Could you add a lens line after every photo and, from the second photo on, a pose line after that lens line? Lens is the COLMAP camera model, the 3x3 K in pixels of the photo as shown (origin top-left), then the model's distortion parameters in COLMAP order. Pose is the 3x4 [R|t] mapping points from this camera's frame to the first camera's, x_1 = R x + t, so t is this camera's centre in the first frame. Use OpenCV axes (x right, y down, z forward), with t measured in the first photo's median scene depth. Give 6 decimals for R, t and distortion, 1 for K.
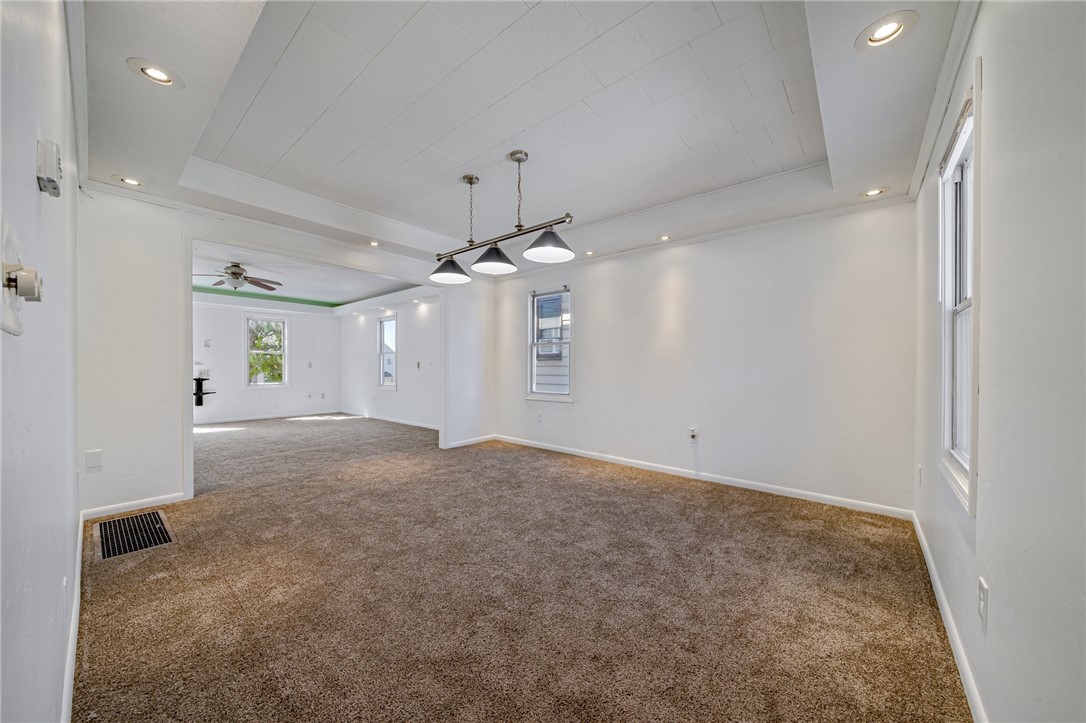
lens RADIAL K [[388.0, 0, 538.4], [0, 388.0, 367.7], [0, 0, 1]] dist [-0.000349, -0.000084]
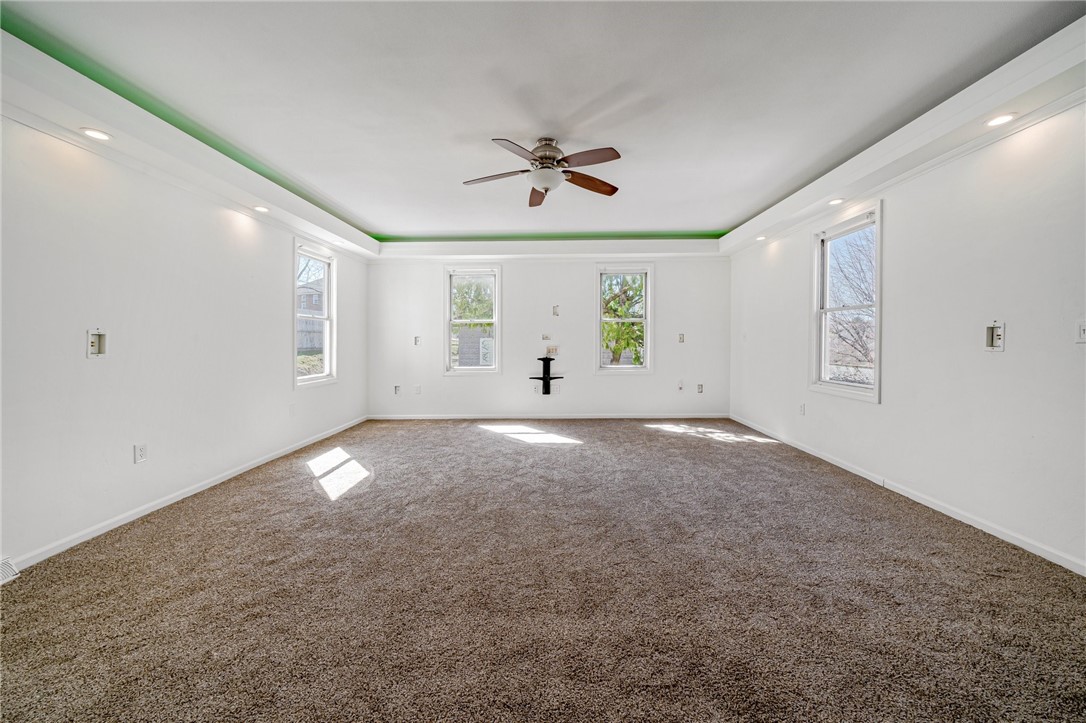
lens RADIAL K [[392.5, 0, 544.5], [0, 392.5, 337.6], [0, 0, 1]] dist [-0.000108, 0.000001]
pose [[0.635647, -0.010337, -0.771911, -0.367177], [0.001344, 0.999924, -0.012284, -0.002305], [0.771979, 0.006771, 0.635612, 0.649670]]
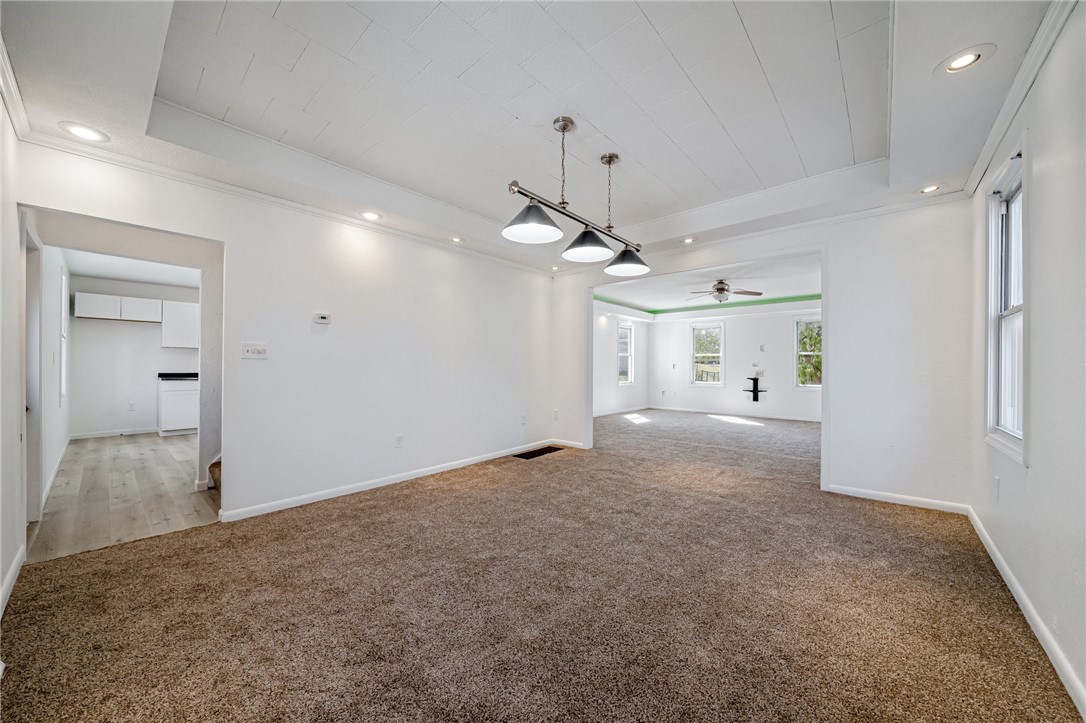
lens RADIAL K [[382.6, 0, 543.1], [0, 382.6, 358.6], [0, 0, 1]] dist [-0.000054, -0.000042]
pose [[-0.005048, -0.021174, -0.999763, 0.374596], [-0.012048, 0.999705, -0.021112, 0.001118], [0.999915, 0.011939, -0.005302, 0.451407]]
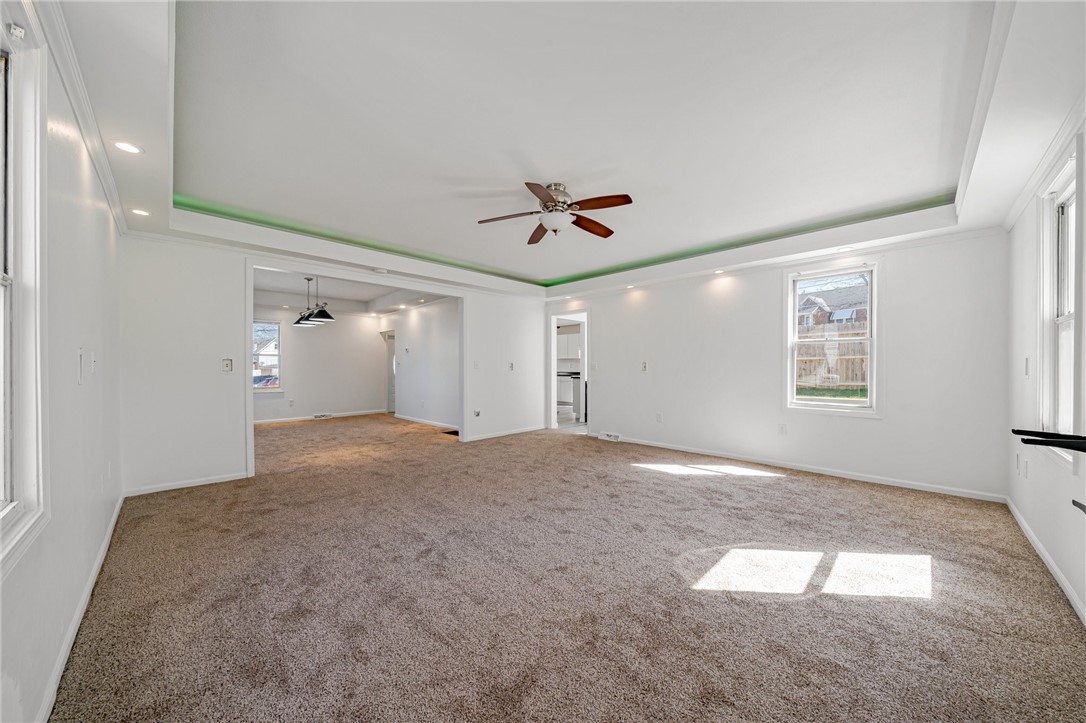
lens RADIAL K [[377.3, 0, 544.9], [0, 377.3, 366.3], [0, 0, 1]] dist [-0.000227, -0.000014]
pose [[-0.997410, -0.002280, 0.071890, -0.781793], [-0.001687, 0.999964, 0.008309, -0.010796], [-0.071906, 0.008166, -0.997378, 1.505872]]
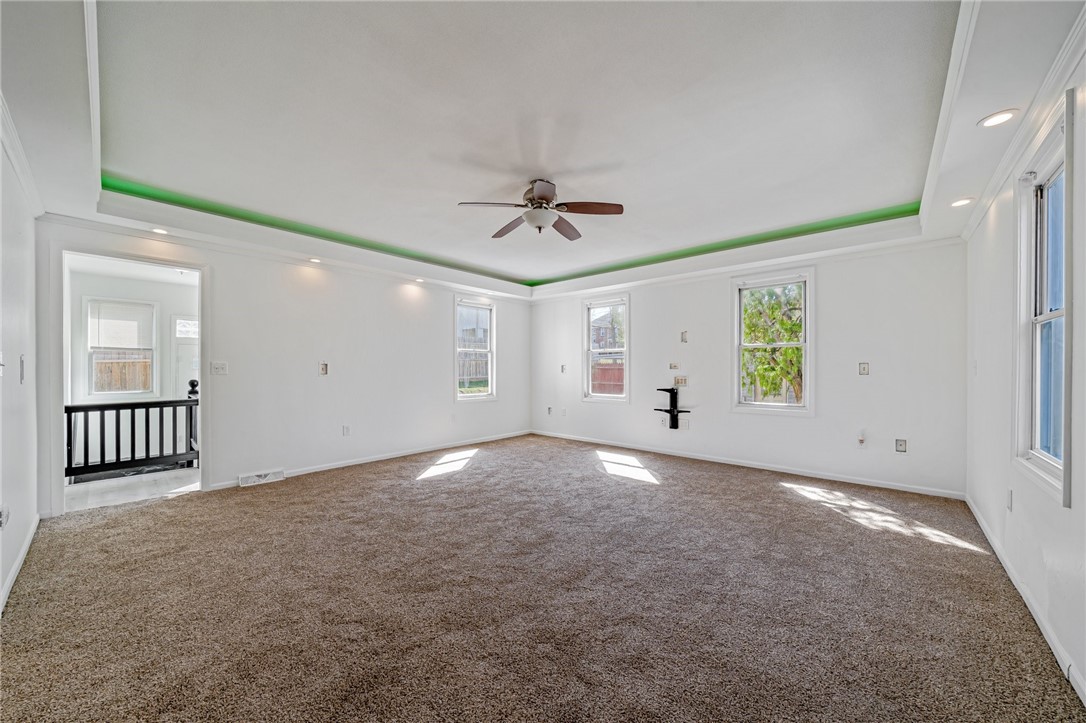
lens RADIAL K [[388.0, 0, 538.4], [0, 388.0, 367.7], [0, 0, 1]] dist [-0.000349, -0.000084]
pose [[-0.026001, -0.002265, -0.999659, -0.228009], [-0.010339, 0.999945, -0.001997, -0.007395], [0.999608, 0.010284, -0.026023, 0.981886]]
